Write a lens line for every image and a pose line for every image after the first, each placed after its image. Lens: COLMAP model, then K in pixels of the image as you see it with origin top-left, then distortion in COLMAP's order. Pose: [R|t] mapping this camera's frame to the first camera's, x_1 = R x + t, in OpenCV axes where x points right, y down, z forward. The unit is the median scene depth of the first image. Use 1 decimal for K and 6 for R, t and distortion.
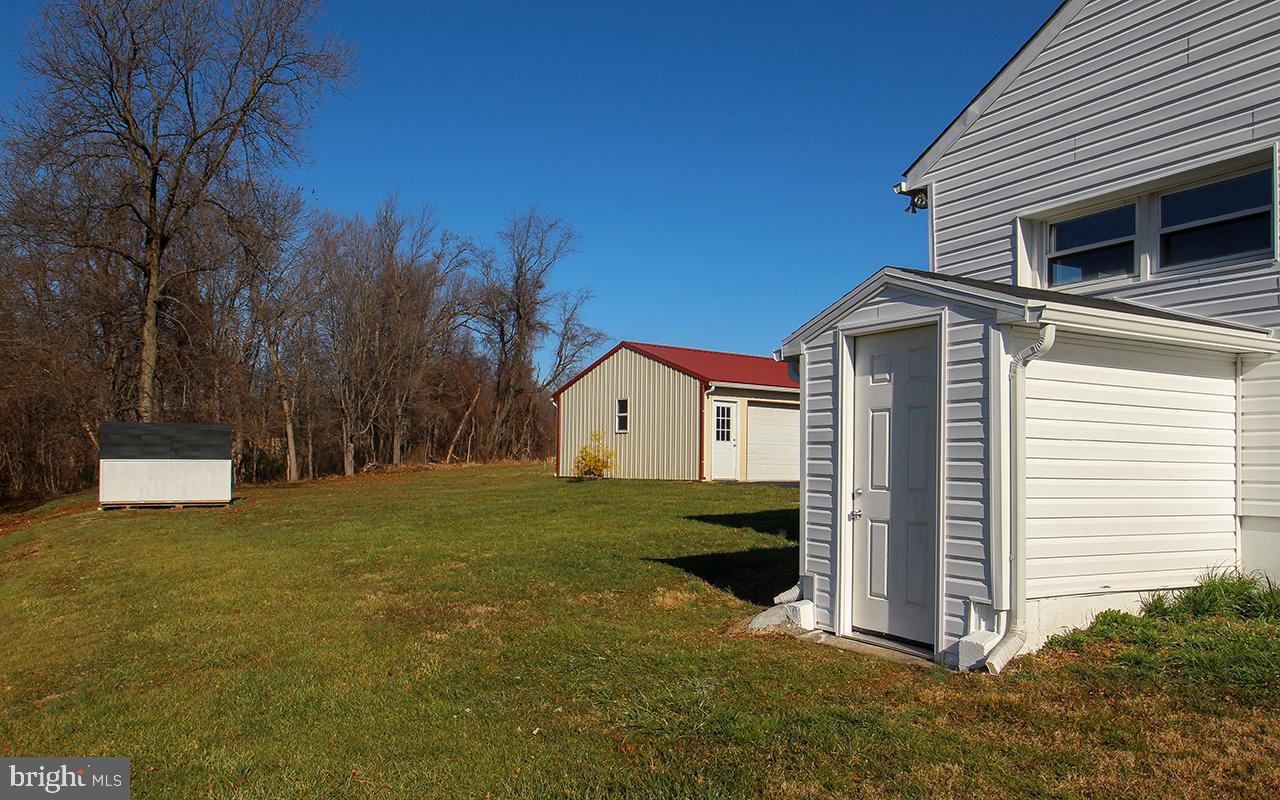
lens RADIAL K [[1065.8, 0, 581.2], [0, 1065.8, 415.6], [0, 0, 1]] dist [-0.003517, 0.000173]
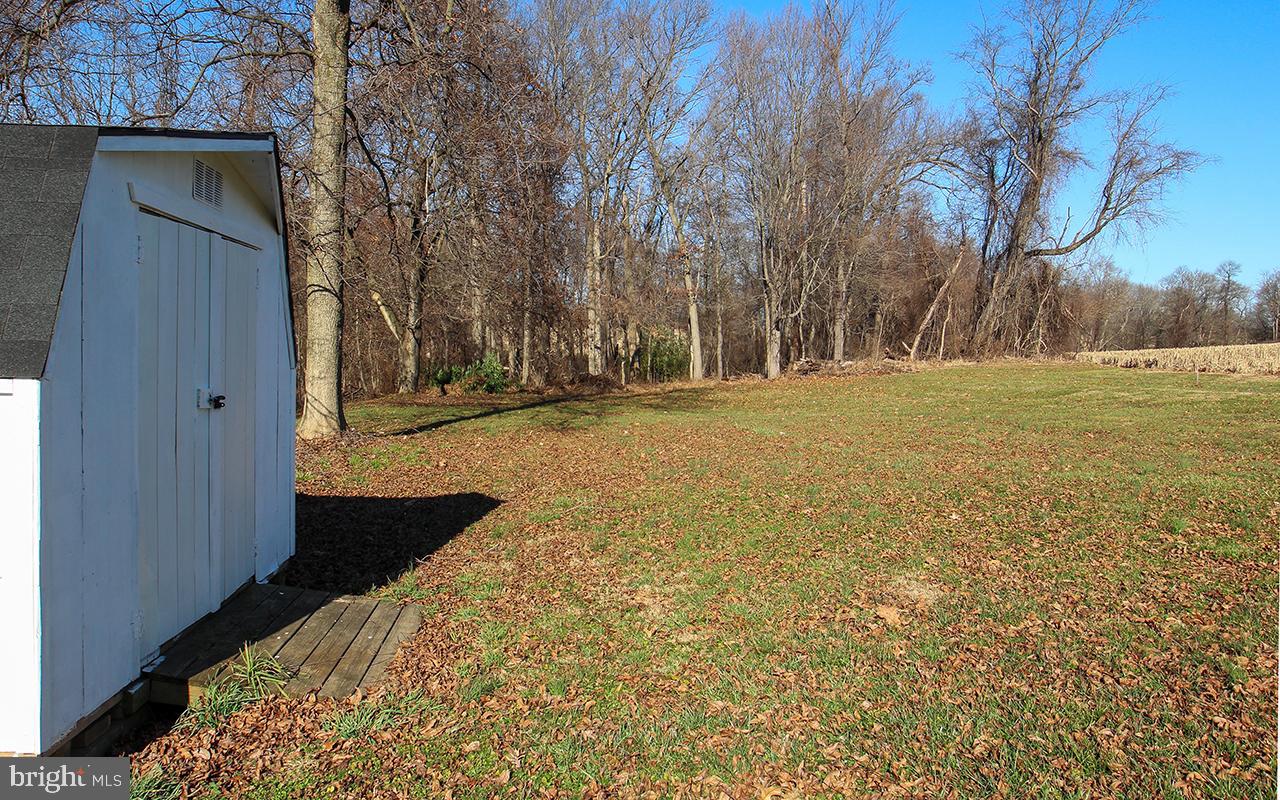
lens RADIAL K [[1026.3, 0, 637.4], [0, 1026.3, 402.3], [0, 0, 1]] dist [-0.056595, 0.064824]
pose [[0.949349, 0.032394, -0.312549, -0.089332], [-0.006297, 0.996433, 0.084150, 0.017274], [0.314160, -0.077920, 0.946167, 0.320074]]
